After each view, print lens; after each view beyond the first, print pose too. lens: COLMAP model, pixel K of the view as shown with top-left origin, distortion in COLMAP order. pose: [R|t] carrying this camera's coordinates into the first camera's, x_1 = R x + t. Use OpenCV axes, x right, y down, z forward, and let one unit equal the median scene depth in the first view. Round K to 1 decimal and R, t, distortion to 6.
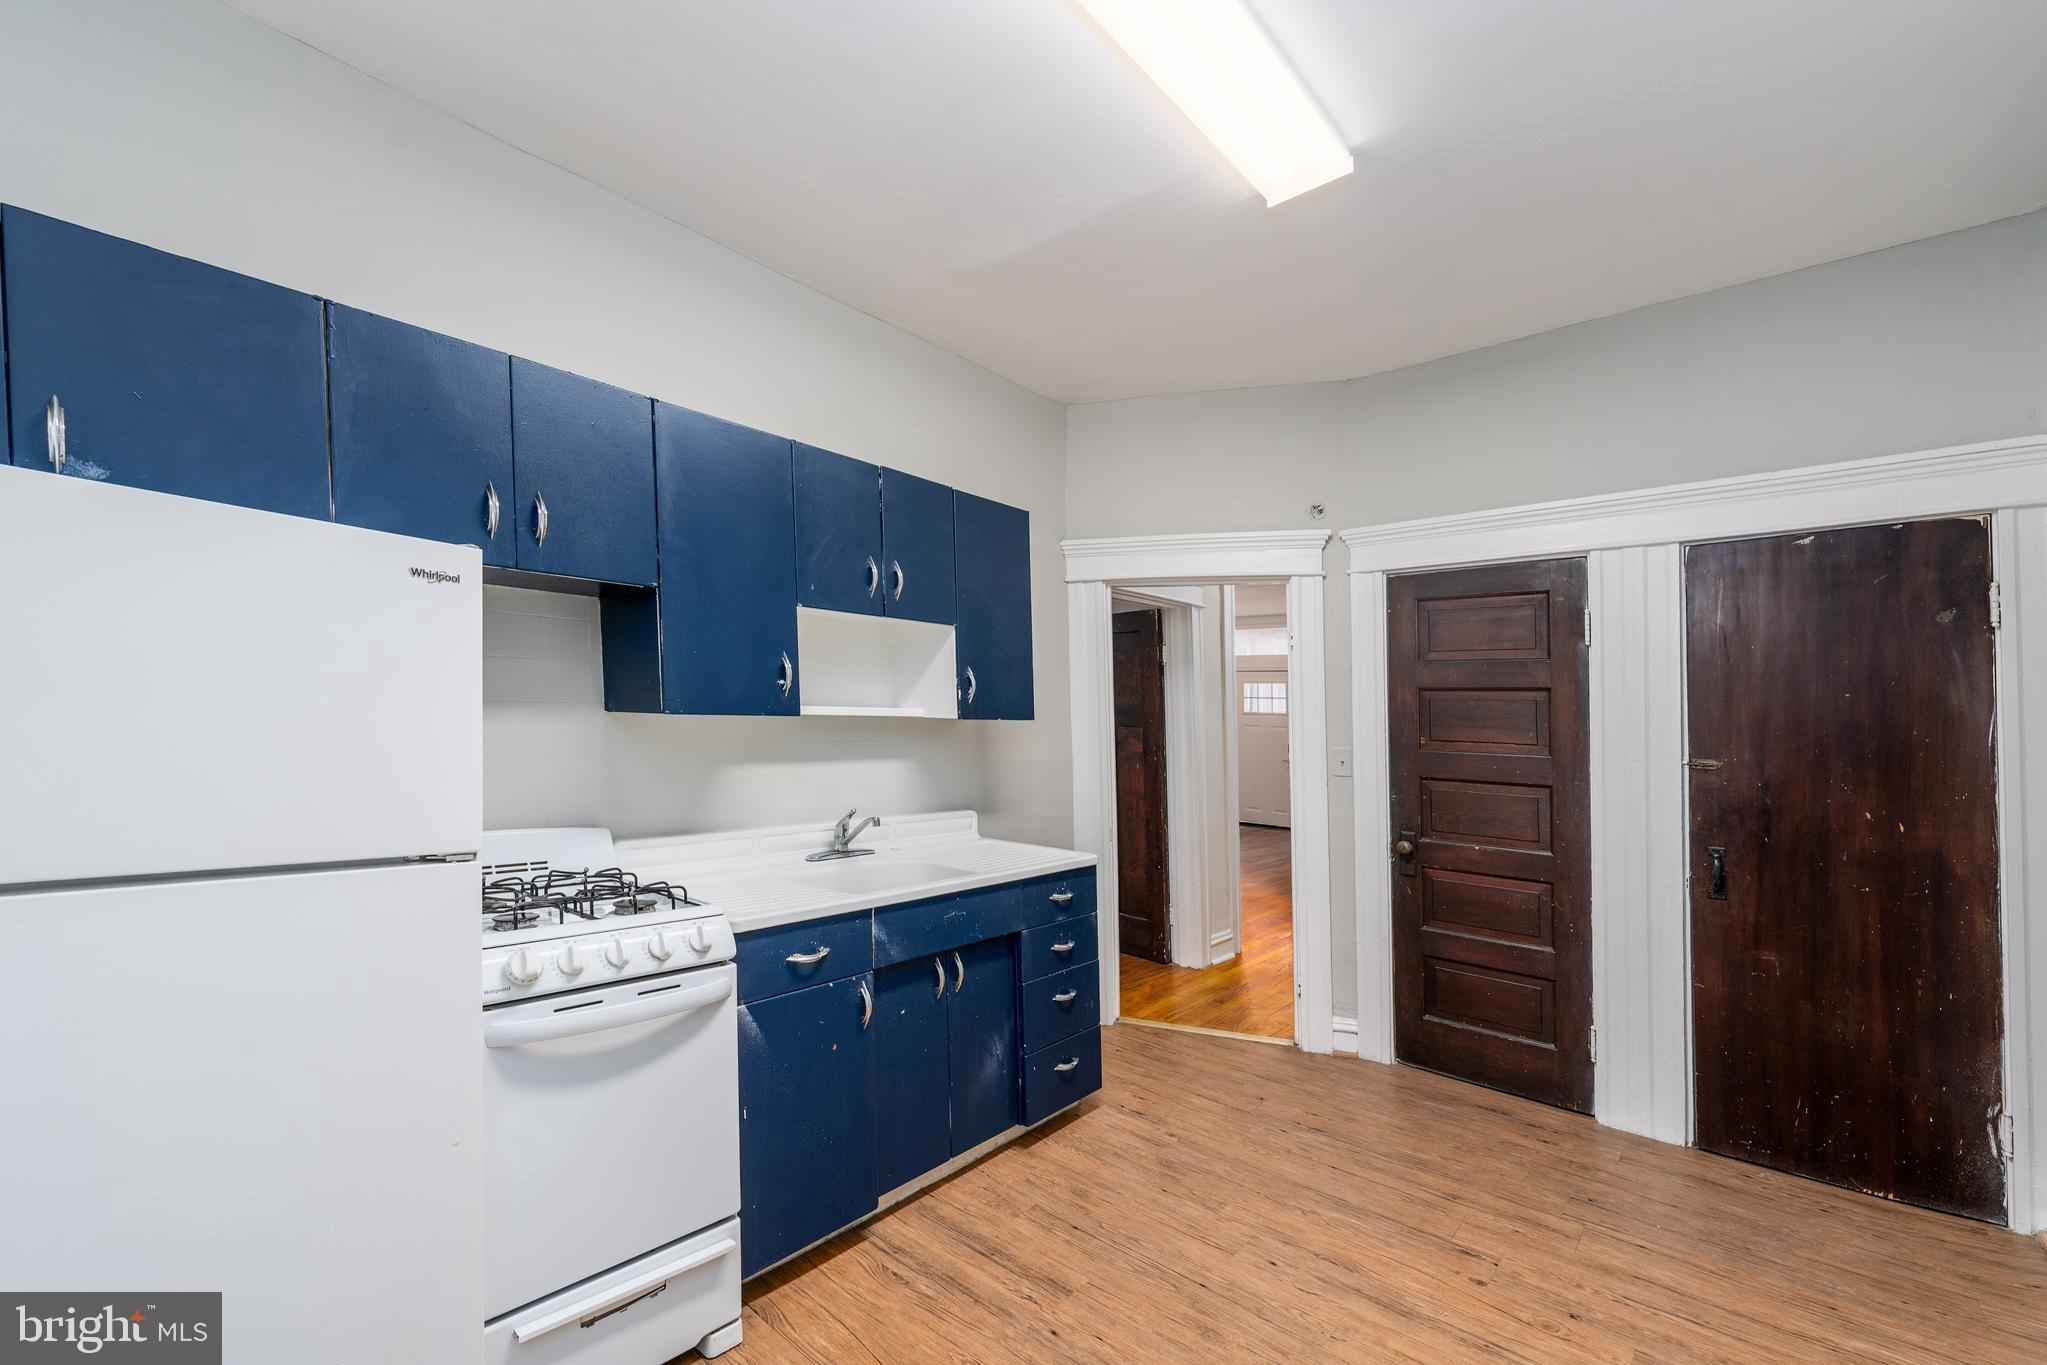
lens RADIAL K [[845.2, 0, 1014.0], [0, 845.2, 679.6], [0, 0, 1]] dist [0.003332, -0.000592]
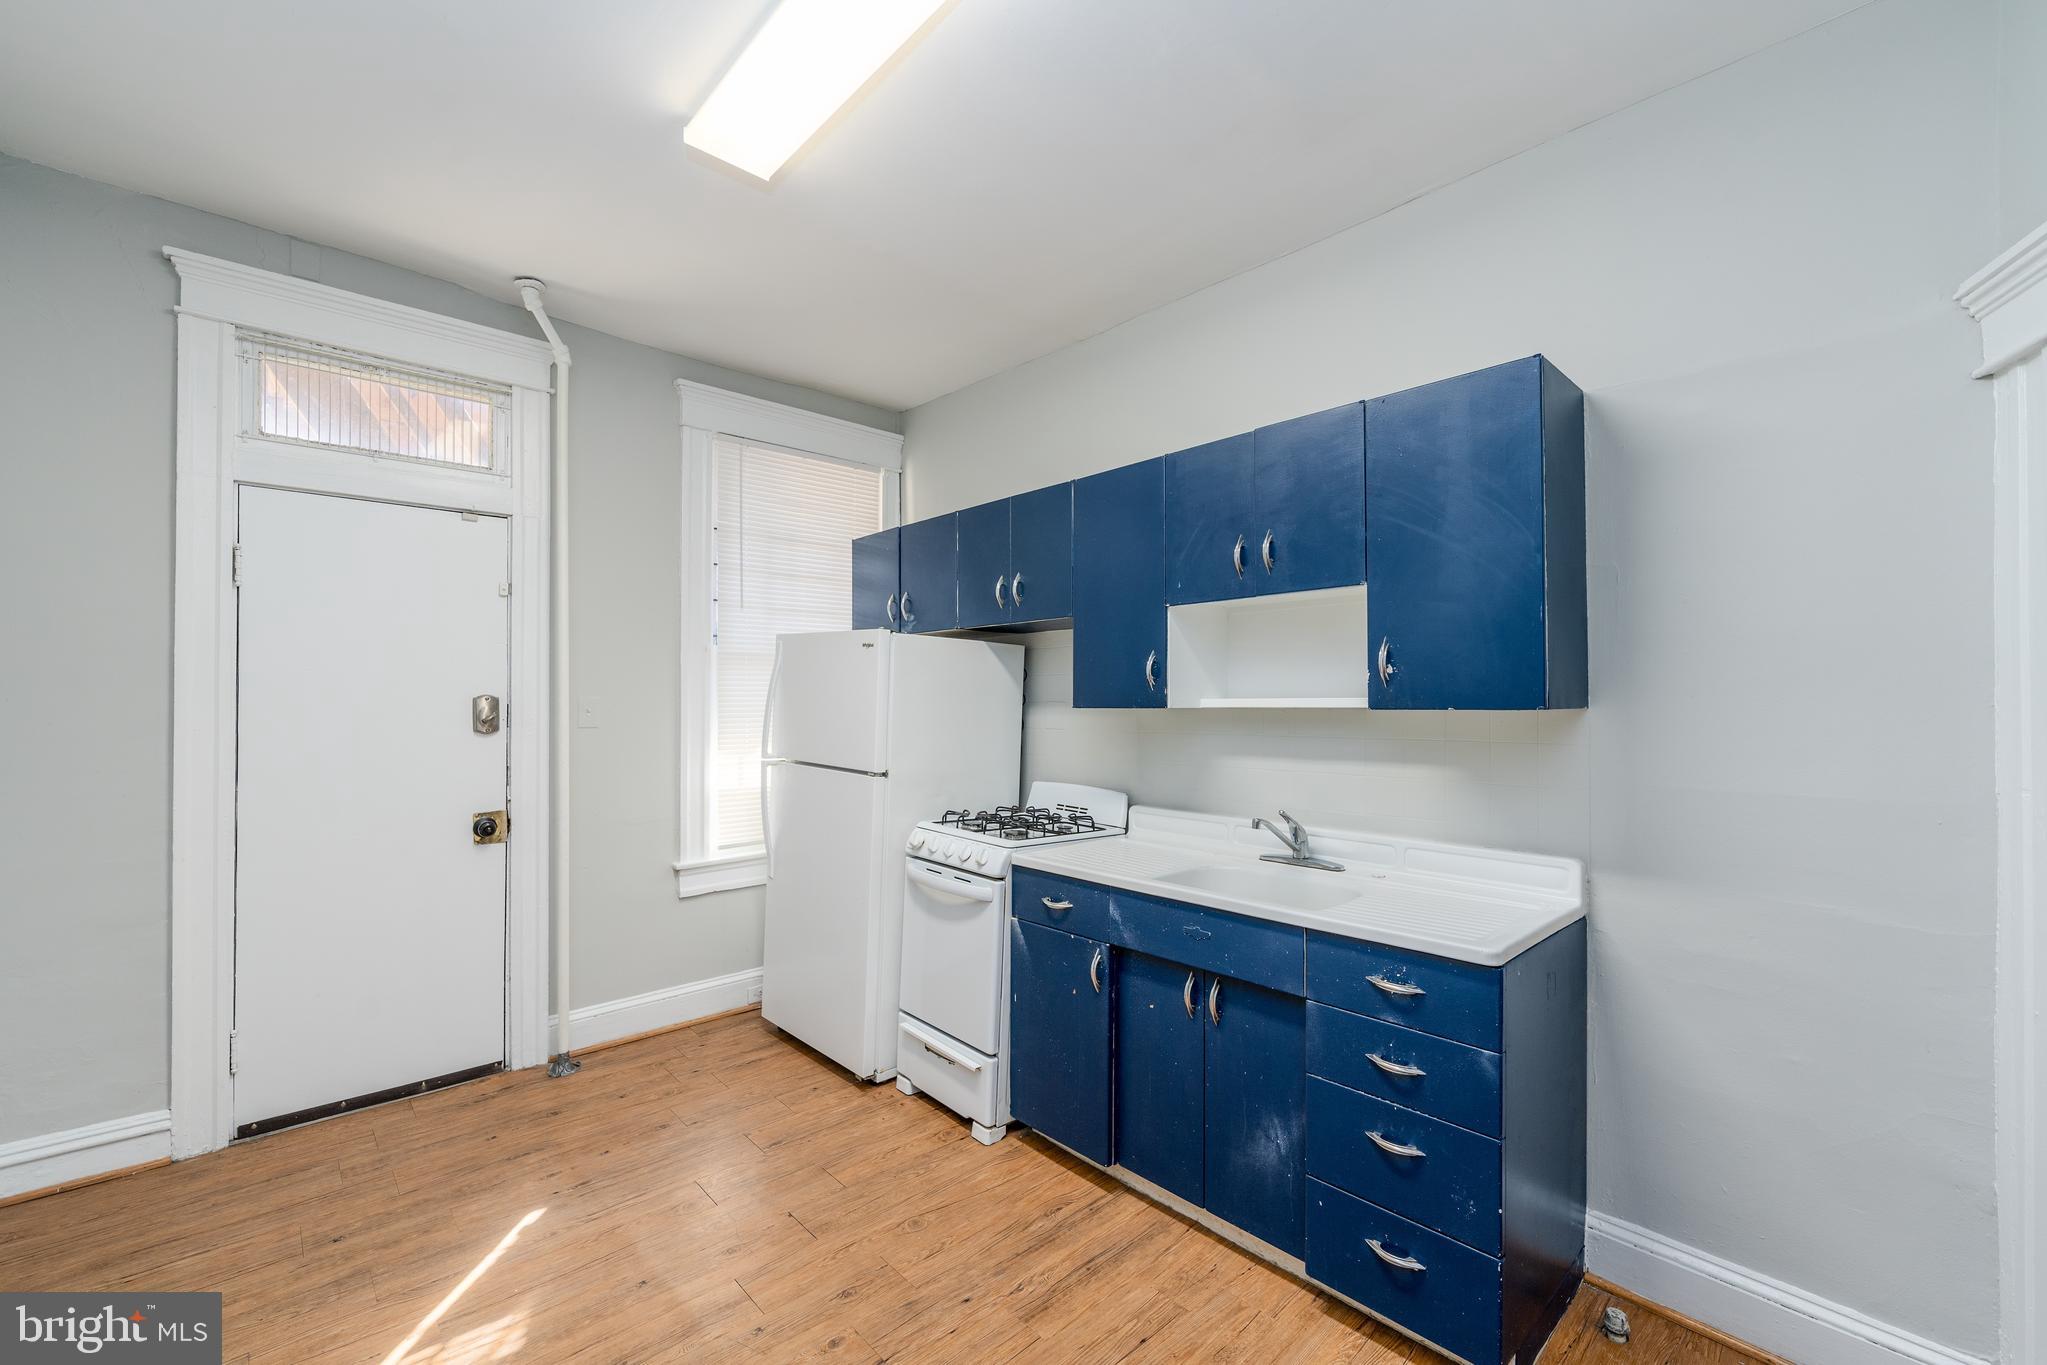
lens RADIAL K [[845.2, 0, 1013.6], [0, 845.2, 695.2], [0, 0, 1]] dist [0.003332, -0.000592]
pose [[-0.104550, -0.035252, -0.993895, 0.898591], [0.037398, 0.998525, -0.039350, 0.066777], [0.993816, -0.041283, -0.103077, 0.984810]]
